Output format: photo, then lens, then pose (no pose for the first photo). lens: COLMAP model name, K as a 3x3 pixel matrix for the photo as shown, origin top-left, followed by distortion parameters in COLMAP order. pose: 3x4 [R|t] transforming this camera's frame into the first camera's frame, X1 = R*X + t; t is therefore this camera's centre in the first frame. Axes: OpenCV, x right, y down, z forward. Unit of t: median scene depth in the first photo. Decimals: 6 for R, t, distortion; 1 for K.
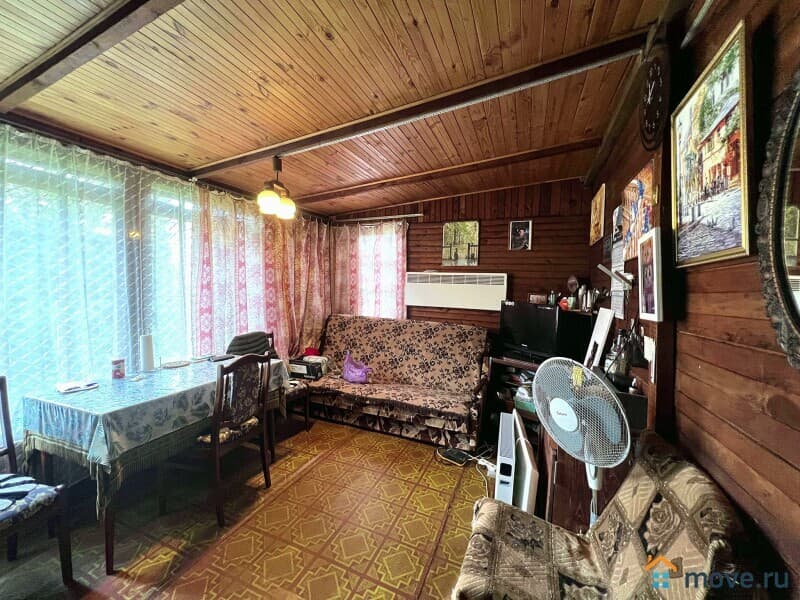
lens RADIAL K [[323.1, 0, 397.5], [0, 323.1, 297.8], [0, 0, 1]] dist [-0.001428, 0.000087]
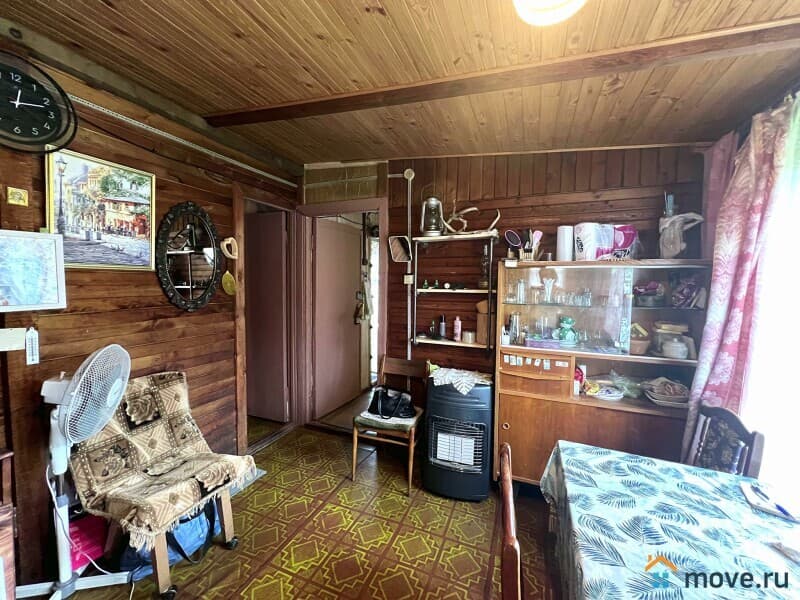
lens RADIAL K [[323.1, 0, 401.8], [0, 323.1, 297.3], [0, 0, 1]] dist [-0.001428, 0.000087]
pose [[-0.999131, -0.037366, -0.018481, -0.182704], [-0.038510, 0.997076, 0.066008, -0.037476], [0.015961, 0.066662, -0.997648, 0.803283]]
